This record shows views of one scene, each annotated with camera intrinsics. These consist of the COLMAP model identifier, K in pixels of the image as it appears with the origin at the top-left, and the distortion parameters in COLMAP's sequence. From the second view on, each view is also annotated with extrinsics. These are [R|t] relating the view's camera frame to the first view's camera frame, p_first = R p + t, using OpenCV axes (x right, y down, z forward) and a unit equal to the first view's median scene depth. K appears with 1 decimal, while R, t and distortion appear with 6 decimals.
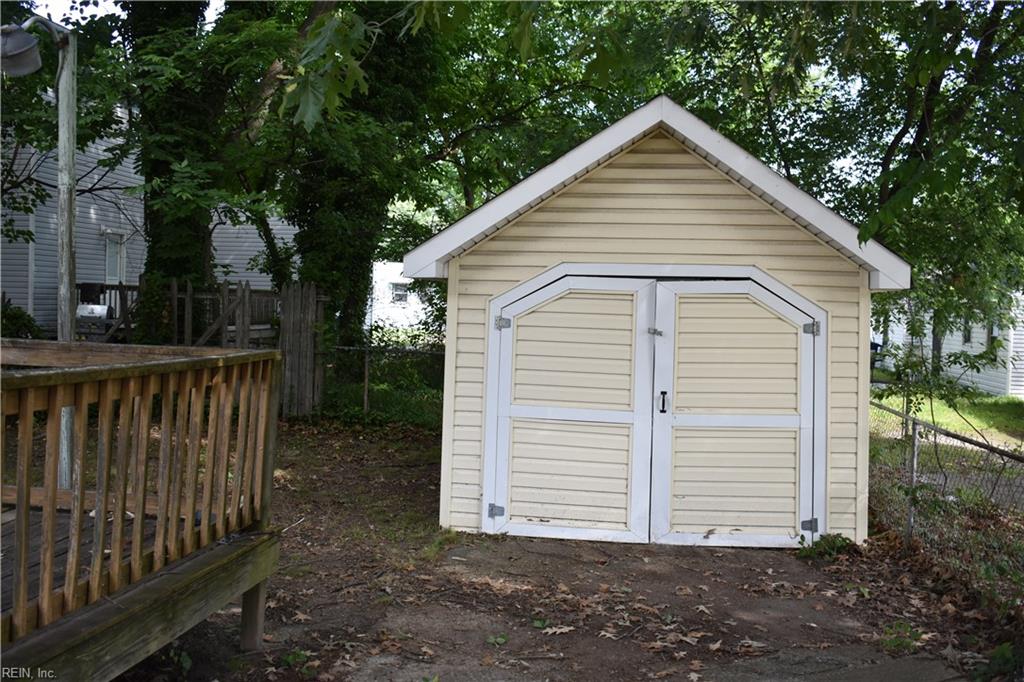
lens RADIAL K [[1031.9, 0, 511.4], [0, 1031.9, 341.5], [0, 0, 1]] dist [-0.012157, 0.000000]
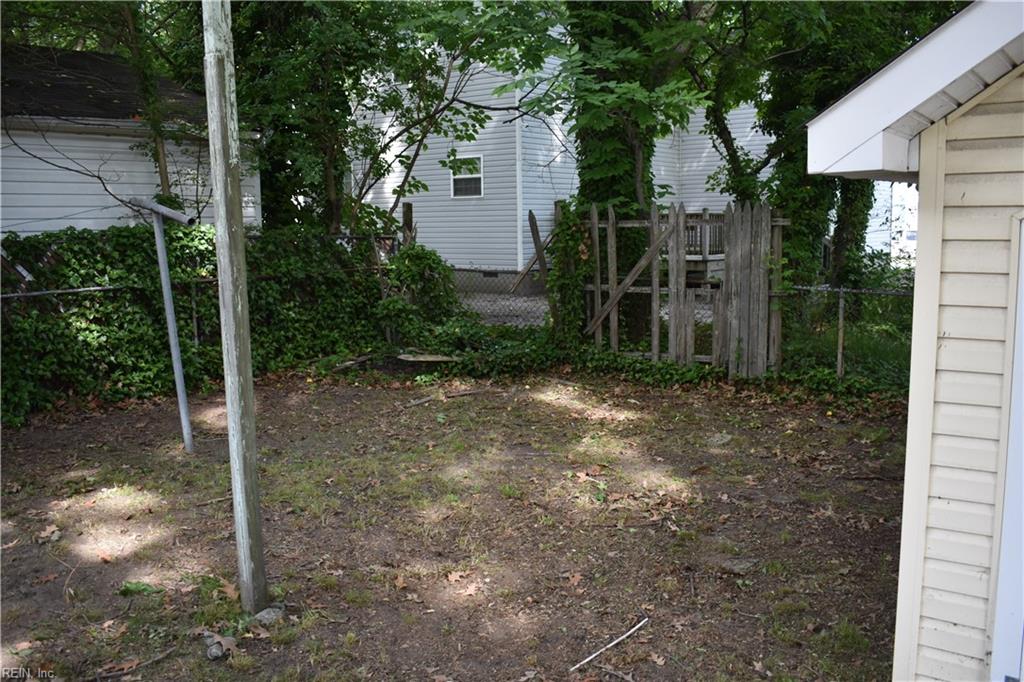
lens RADIAL K [[957.4, 0, 511.5], [0, 957.4, 337.3], [0, 0, 1]] dist [-0.082502, 0.000000]
pose [[0.863891, 0.021304, -0.503228, -0.004127], [0.017917, 0.997173, 0.072974, -0.012489], [0.503360, -0.072058, 0.861067, 0.308168]]
